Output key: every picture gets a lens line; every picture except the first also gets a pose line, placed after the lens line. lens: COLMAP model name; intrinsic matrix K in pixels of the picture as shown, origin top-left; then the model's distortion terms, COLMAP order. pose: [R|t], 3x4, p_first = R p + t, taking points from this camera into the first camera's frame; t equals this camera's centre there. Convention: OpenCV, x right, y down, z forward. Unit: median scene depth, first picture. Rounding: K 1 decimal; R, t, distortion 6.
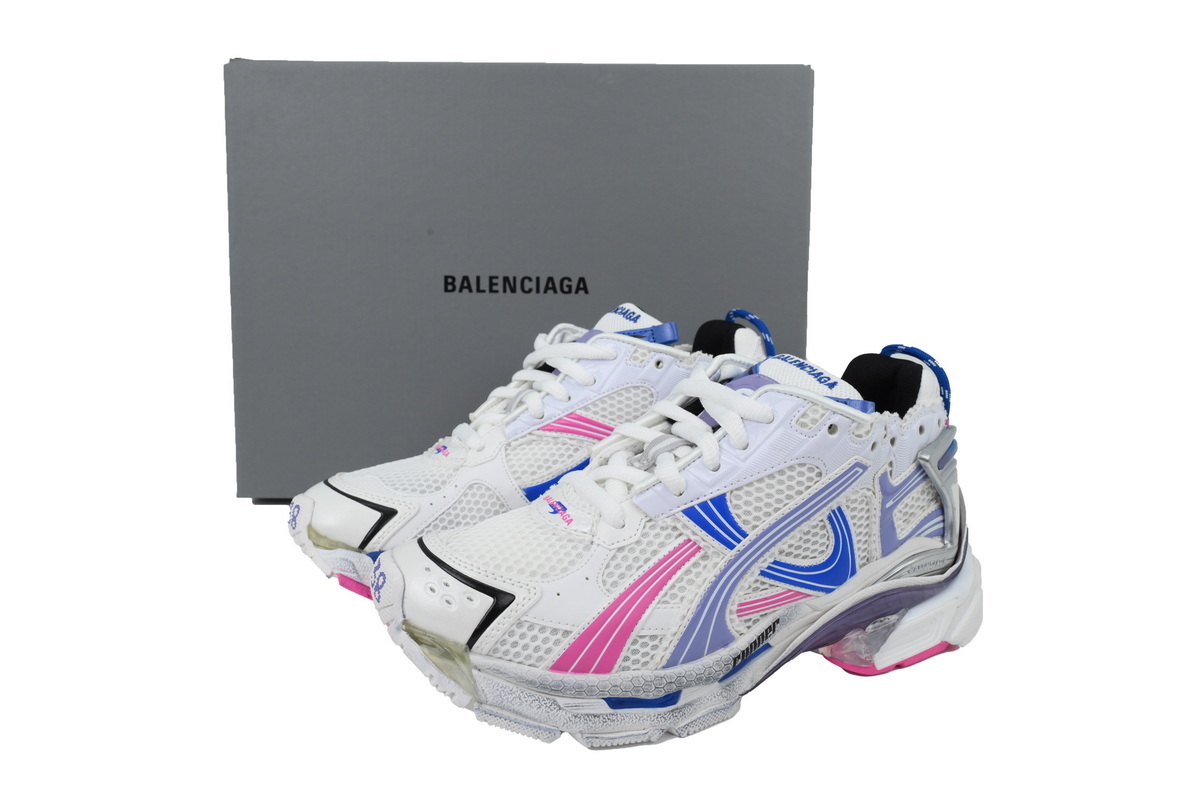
lens RADIAL K [[985.2, 0, 600.0], [0, 985.2, 400.0], [0, 0, 1]] dist [-0.000280, 0.001587]
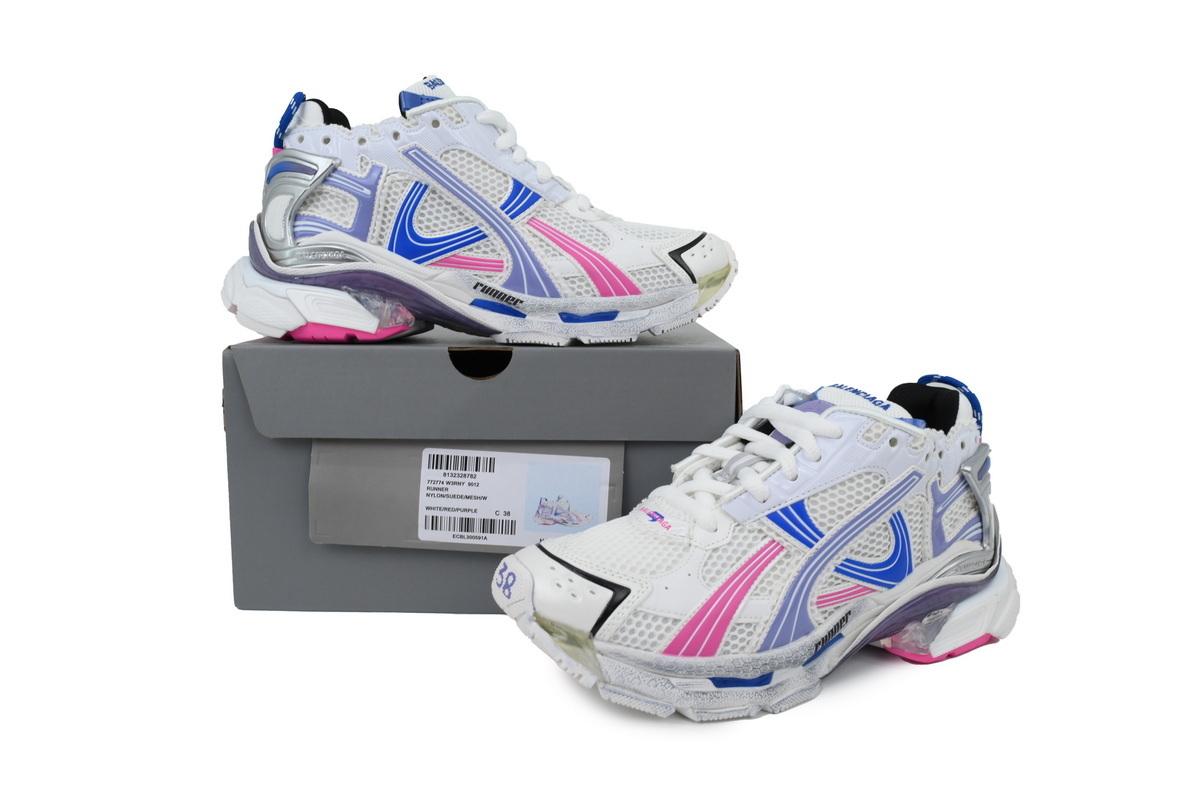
lens RADIAL K [[985.2, 0, 600.0], [0, 985.2, 400.0], [0, 0, 1]] dist [-0.000280, 0.001587]
pose [[0.999246, -0.014983, 0.035831, -0.149972], [0.017402, 0.997520, -0.068191, 0.052854], [-0.034720, 0.068764, 0.997029, -0.149657]]
